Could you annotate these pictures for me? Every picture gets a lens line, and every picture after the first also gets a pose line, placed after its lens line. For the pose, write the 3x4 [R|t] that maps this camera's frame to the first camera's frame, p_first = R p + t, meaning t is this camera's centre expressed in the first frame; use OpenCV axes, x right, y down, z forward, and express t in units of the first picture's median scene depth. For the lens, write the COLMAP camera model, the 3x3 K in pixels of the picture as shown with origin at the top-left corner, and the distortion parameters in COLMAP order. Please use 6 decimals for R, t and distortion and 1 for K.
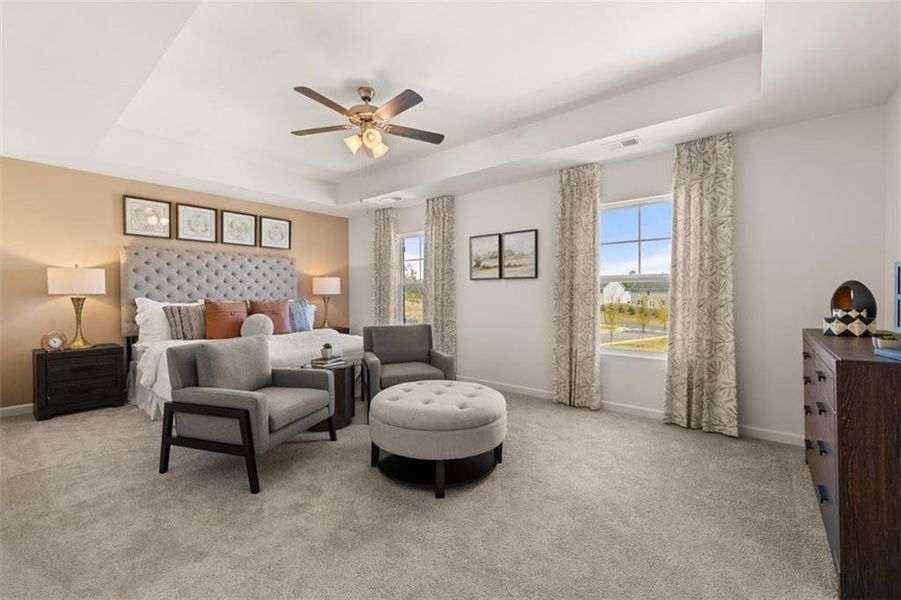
lens RADIAL K [[376.5, 0, 444.9], [0, 376.5, 298.1], [0, 0, 1]] dist [0.000805, 0.000641]
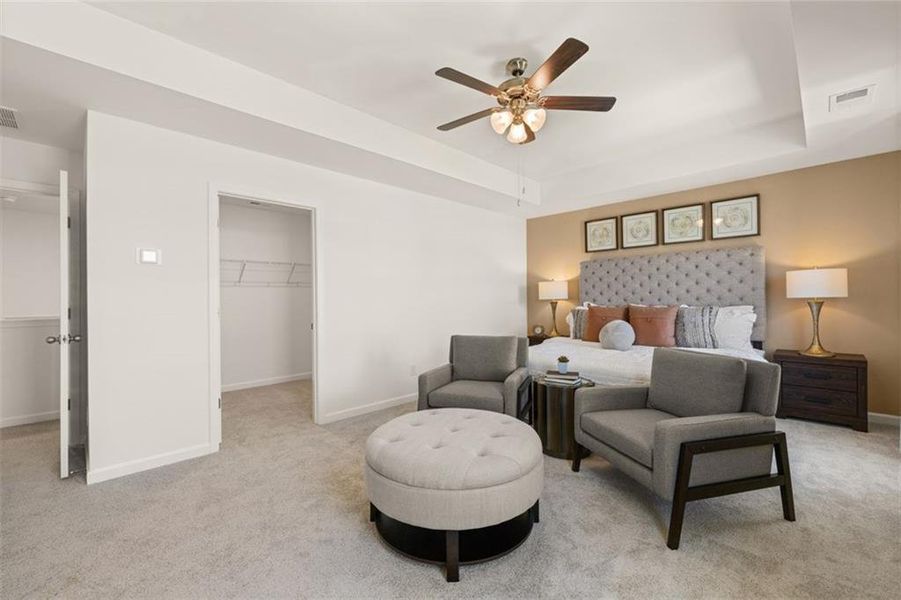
lens RADIAL K [[376.5, 0, 452.5], [0, 376.5, 300.6], [0, 0, 1]] dist [0.000805, 0.000641]
pose [[-0.075304, 0.004295, -0.997151, 0.418851], [0.001160, 0.999990, 0.004220, -0.010310], [0.997160, -0.000839, -0.075309, 0.582959]]
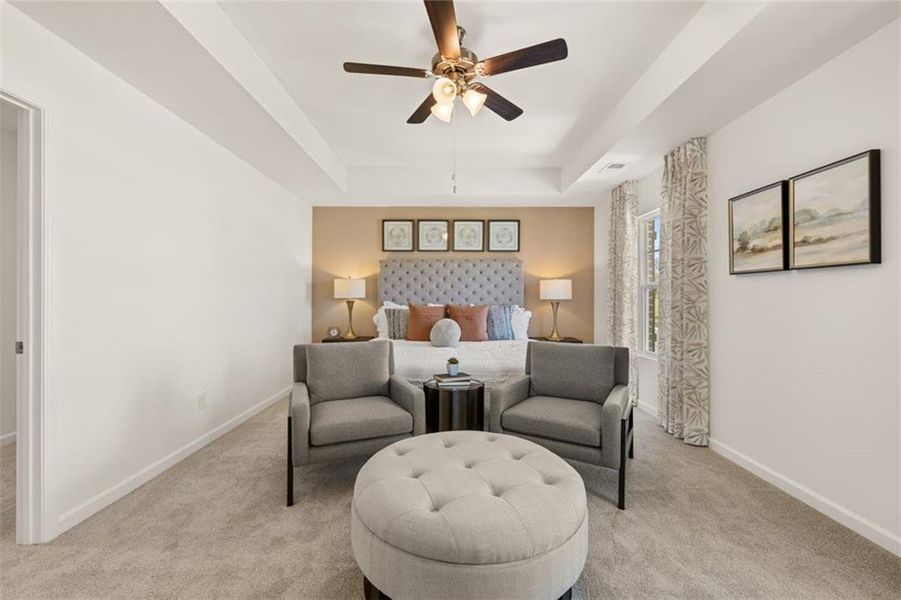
lens RADIAL K [[376.5, 0, 448.0], [0, 376.5, 295.8], [0, 0, 1]] dist [0.000805, 0.000641]
pose [[0.642544, -0.001593, -0.766247, 0.235890], [-0.011534, 0.999864, -0.011750, -0.005893], [0.766162, 0.016388, 0.642438, 0.323619]]
